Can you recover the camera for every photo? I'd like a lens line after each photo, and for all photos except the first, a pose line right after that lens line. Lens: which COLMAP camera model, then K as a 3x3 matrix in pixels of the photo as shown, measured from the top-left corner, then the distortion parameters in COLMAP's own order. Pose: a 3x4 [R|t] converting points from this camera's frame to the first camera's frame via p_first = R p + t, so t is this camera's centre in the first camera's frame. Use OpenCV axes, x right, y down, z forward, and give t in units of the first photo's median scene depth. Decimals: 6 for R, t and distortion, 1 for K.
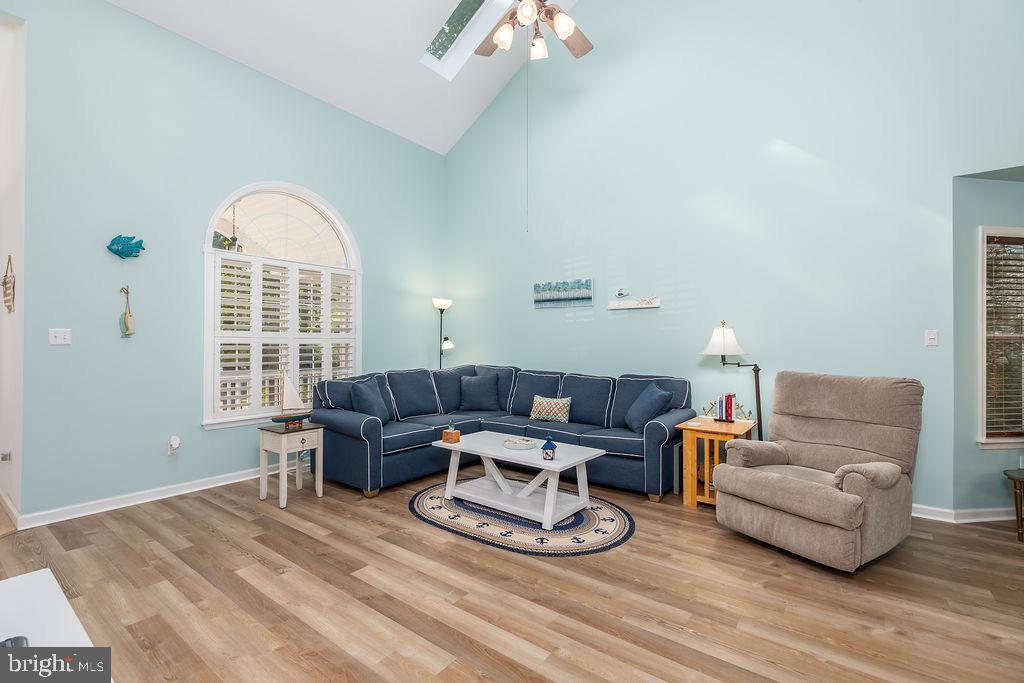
lens RADIAL K [[459.3, 0, 512.9], [0, 459.3, 337.0], [0, 0, 1]] dist [0.003915, 0.001136]
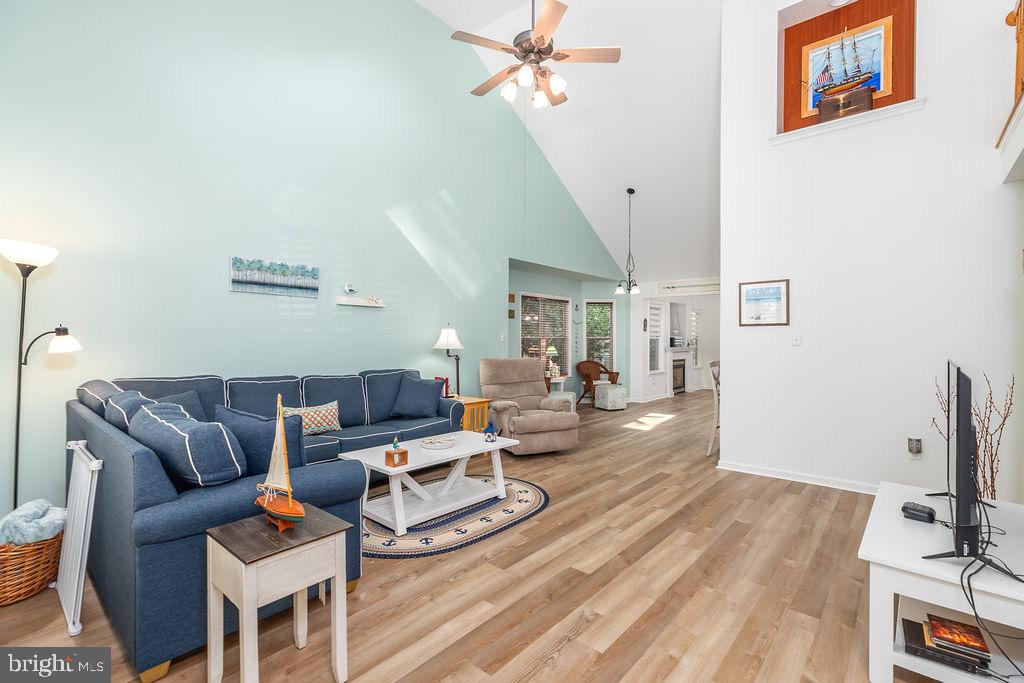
lens RADIAL K [[459.3, 0, 509.3], [0, 459.3, 344.1], [0, 0, 1]] dist [0.003915, 0.001136]
pose [[0.069146, -0.008802, 0.997568, -1.035824], [-0.016629, 0.999812, 0.009975, 0.008856], [-0.997468, -0.017278, 0.068986, 0.852664]]
